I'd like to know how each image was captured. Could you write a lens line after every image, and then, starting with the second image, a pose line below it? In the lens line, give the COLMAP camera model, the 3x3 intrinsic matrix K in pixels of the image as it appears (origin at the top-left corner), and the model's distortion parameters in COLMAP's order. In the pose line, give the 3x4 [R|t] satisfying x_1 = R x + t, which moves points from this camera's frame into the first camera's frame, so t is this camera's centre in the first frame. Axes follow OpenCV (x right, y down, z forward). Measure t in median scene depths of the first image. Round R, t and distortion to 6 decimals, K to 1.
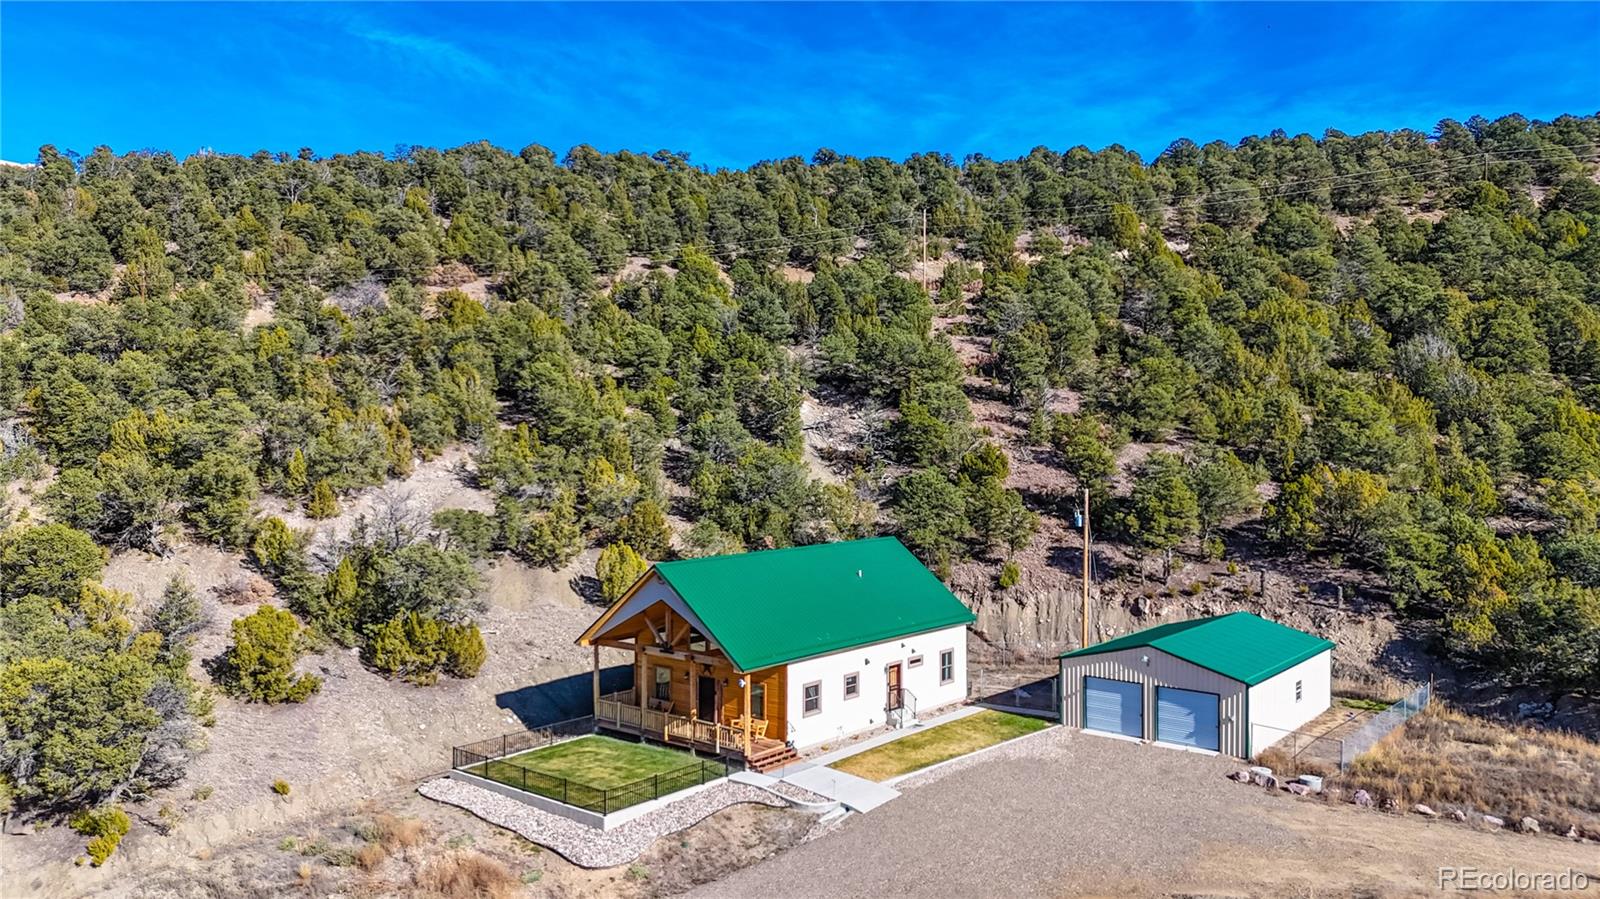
lens RADIAL K [[1169.7, 0, 802.2], [0, 1169.7, 446.1], [0, 0, 1]] dist [0.024440, -0.003496]
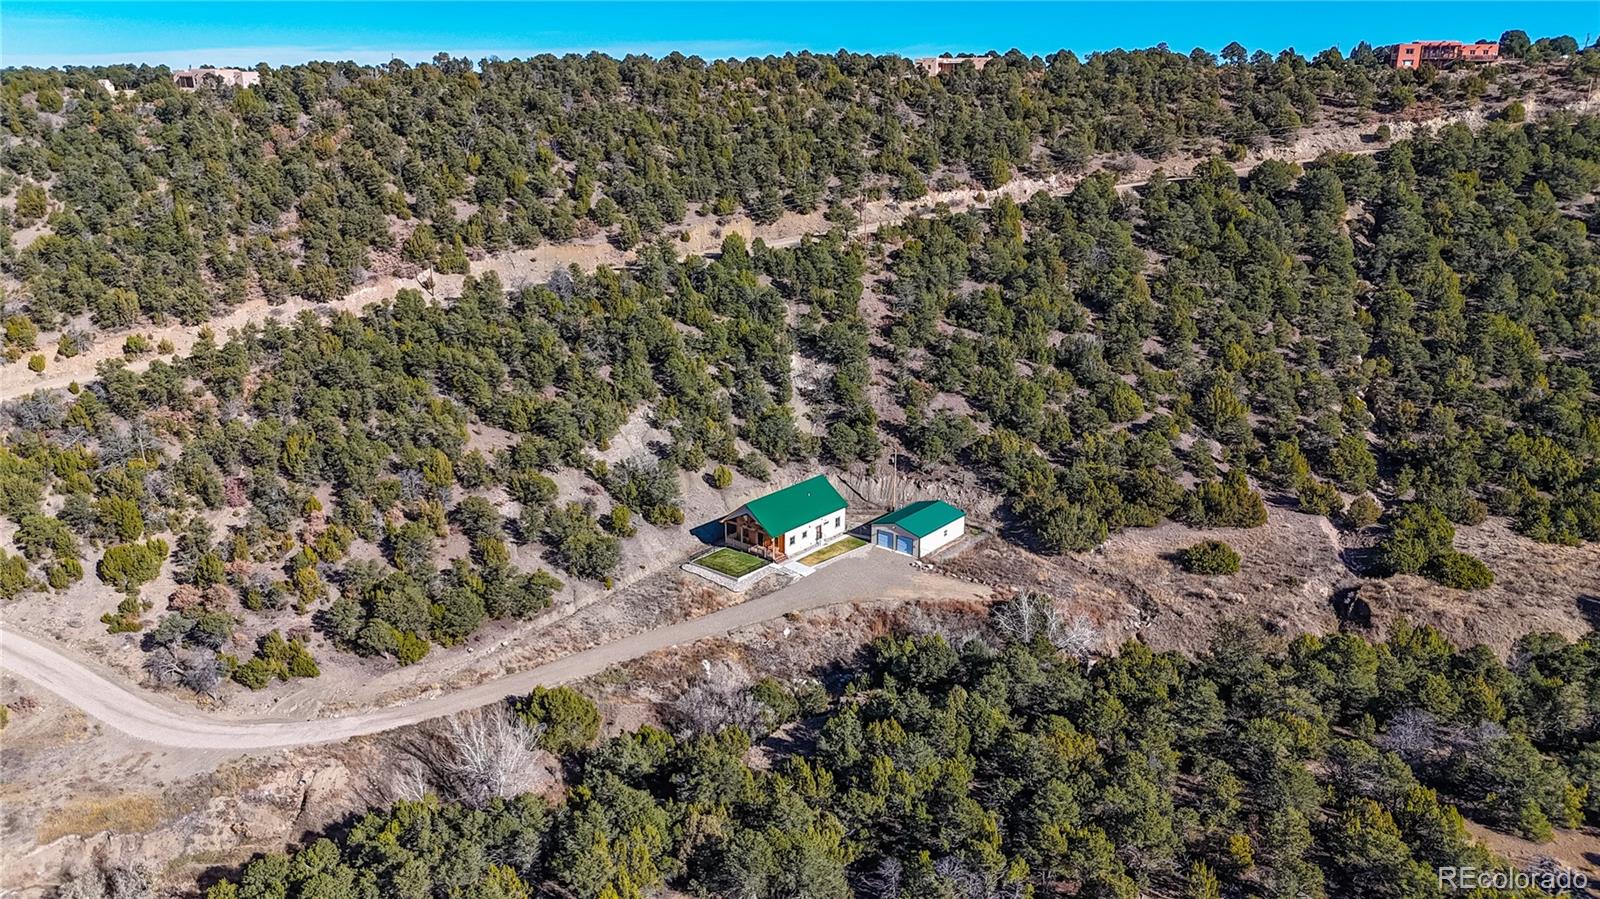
lens RADIAL K [[1169.7, 0, 798.1], [0, 1169.7, 450.7], [0, 0, 1]] dist [0.024440, -0.003496]
pose [[0.999990, -0.000549, -0.004463, 0.030372], [0.001830, 0.956305, 0.292365, -0.777015], [0.004107, -0.292370, 0.956296, -1.640894]]
